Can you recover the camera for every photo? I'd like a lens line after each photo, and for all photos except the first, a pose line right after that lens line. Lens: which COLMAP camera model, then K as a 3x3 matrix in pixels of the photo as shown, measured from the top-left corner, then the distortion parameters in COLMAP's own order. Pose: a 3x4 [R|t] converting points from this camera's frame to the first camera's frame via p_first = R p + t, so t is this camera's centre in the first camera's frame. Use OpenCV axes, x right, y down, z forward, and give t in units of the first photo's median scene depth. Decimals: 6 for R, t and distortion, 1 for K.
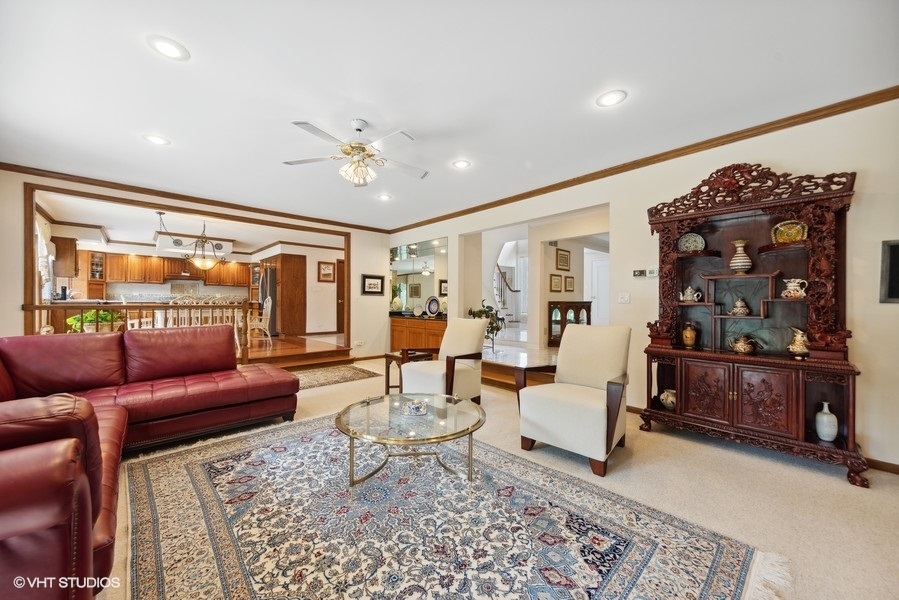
lens RADIAL K [[330.5, 0, 448.8], [0, 330.5, 301.2], [0, 0, 1]] dist [-0.001234, -0.000092]
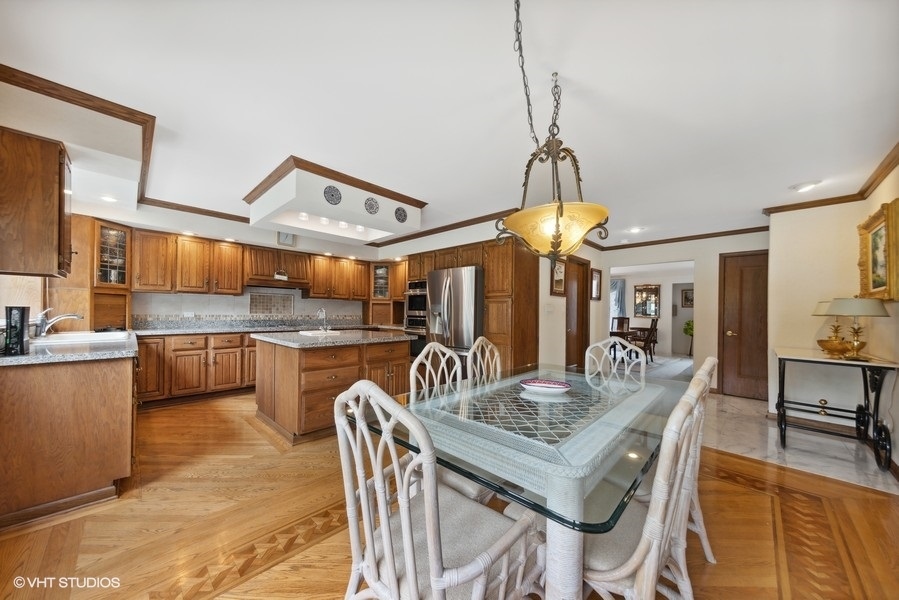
lens RADIAL K [[313.2, 0, 457.1], [0, 313.2, 311.8], [0, 0, 1]] dist [-0.000685, -0.000067]
pose [[0.998432, 0.008375, 0.055357, -0.617844], [-0.008360, 0.999965, -0.000499, -0.032523], [-0.055359, 0.000035, 0.998467, 0.545994]]
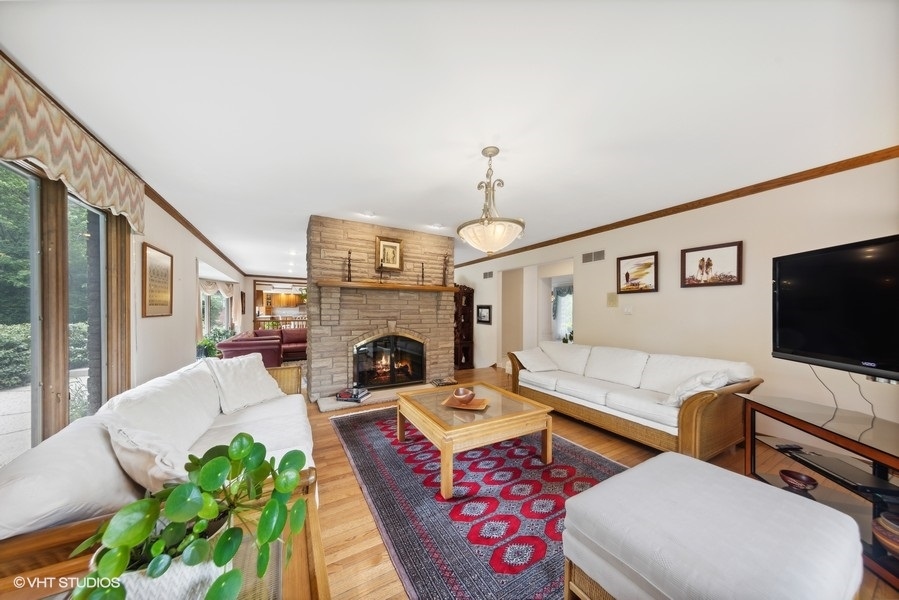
lens RADIAL K [[291.0, 0, 451.9], [0, 291.0, 309.6], [0, 0, 1]] dist [0.001447, 0.000042]
pose [[0.972629, -0.005472, -0.232300, 0.521602], [0.004561, 0.999980, -0.004459, -0.029711], [0.232320, 0.003278, 0.972634, -0.555558]]
